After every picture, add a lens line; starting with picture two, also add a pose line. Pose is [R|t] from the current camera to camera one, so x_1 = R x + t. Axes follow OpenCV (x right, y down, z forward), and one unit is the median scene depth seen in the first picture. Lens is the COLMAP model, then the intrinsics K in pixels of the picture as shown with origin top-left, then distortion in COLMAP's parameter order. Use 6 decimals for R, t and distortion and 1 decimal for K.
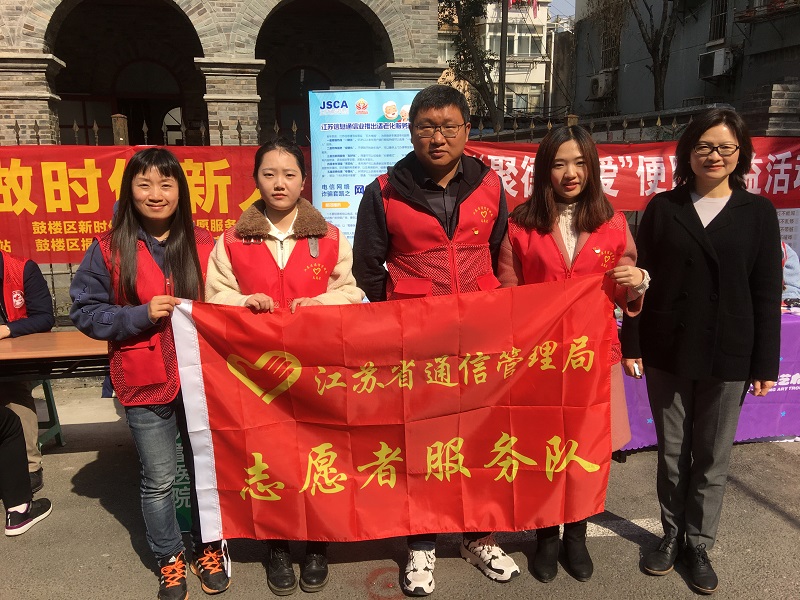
lens RADIAL K [[671.7, 0, 400.0], [0, 671.7, 300.0], [0, 0, 1]] dist [0.033368, -0.015862]
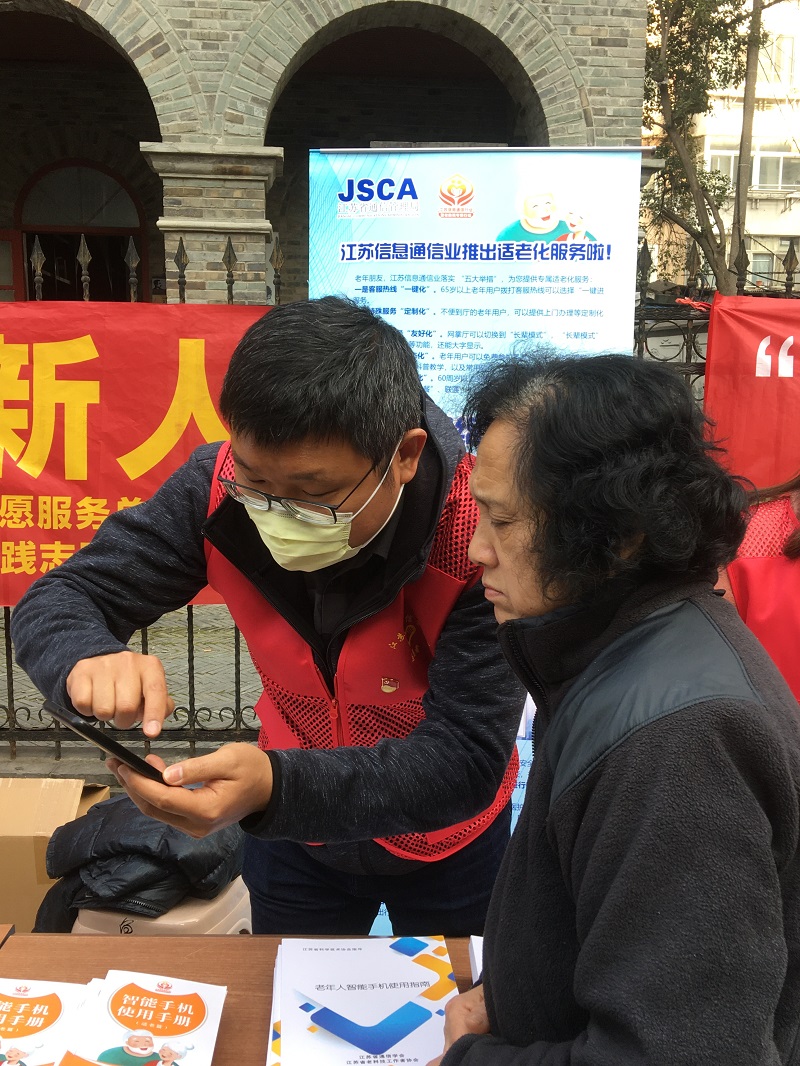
lens RADIAL K [[1061.3, 0, 400.0], [0, 1061.3, 533.0], [0, 0, 1]] dist [0.013382, 0.002047]
pose [[0.990500, 0.044613, -0.130075, -0.005701], [-0.050453, 0.997845, -0.041956, -0.083856], [0.127923, 0.048120, 0.990616, 0.441026]]
